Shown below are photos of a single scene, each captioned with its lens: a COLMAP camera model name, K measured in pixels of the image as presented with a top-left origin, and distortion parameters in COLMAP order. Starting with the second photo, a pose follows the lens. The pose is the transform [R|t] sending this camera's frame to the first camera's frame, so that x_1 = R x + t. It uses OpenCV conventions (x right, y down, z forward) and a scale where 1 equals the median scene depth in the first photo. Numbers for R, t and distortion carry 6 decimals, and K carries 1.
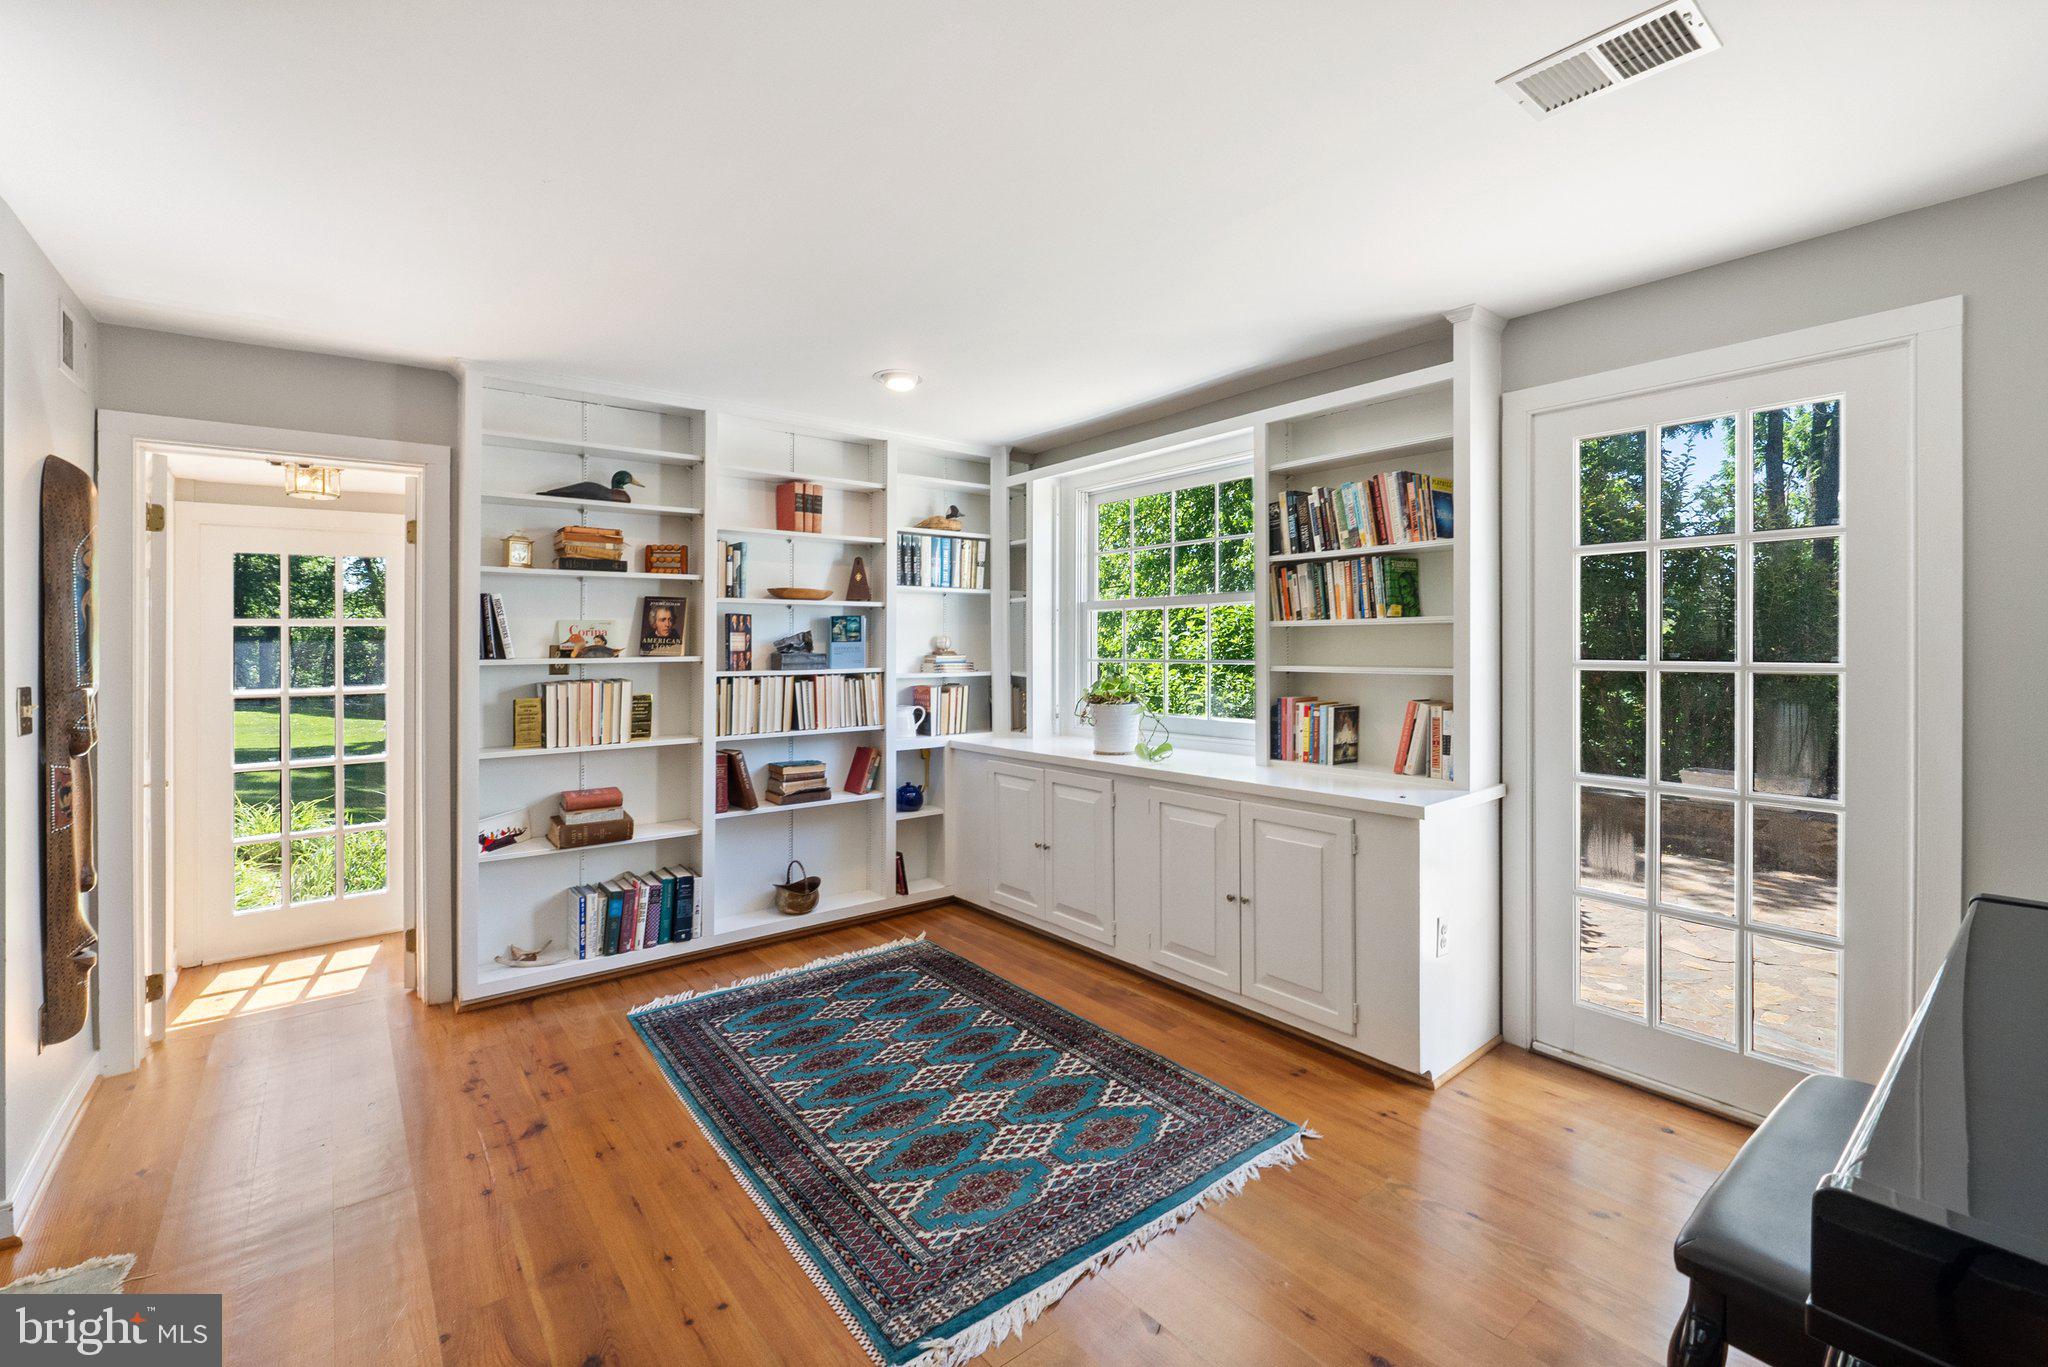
lens RADIAL K [[880.9, 0, 1020.9], [0, 880.9, 663.4], [0, 0, 1]] dist [-0.008222, -0.001094]
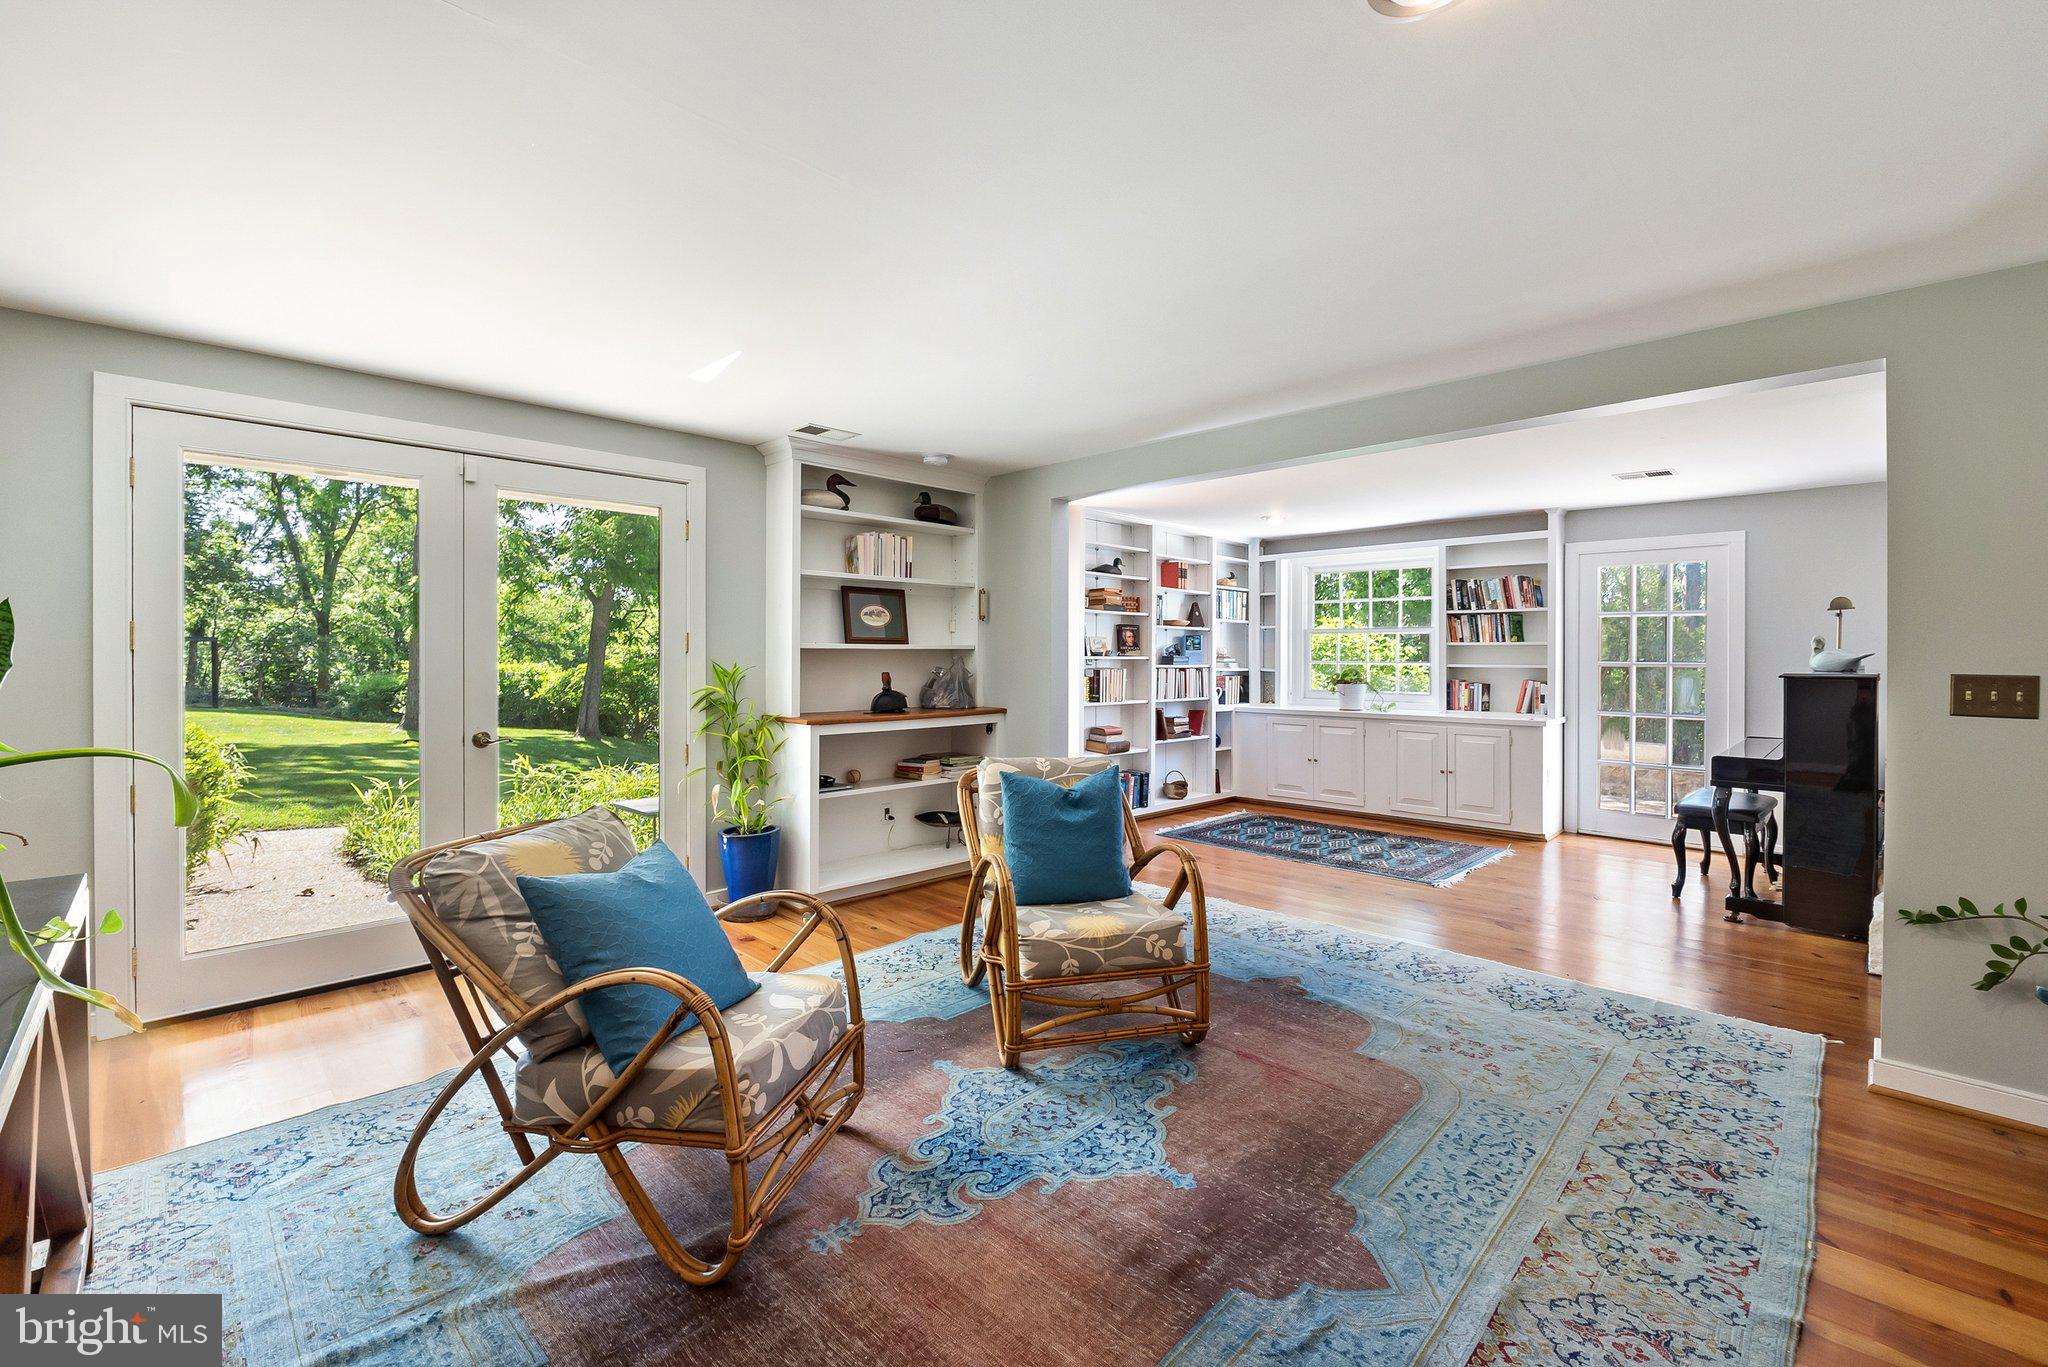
lens RADIAL K [[880.9, 0, 1028.6], [0, 880.9, 666.9], [0, 0, 1]] dist [-0.008222, -0.001094]
pose [[0.992058, 0.010795, 0.125320, -0.891475], [-0.009446, 0.999891, -0.011348, 0.039087], [-0.125428, 0.010074, 0.992052, -0.862270]]
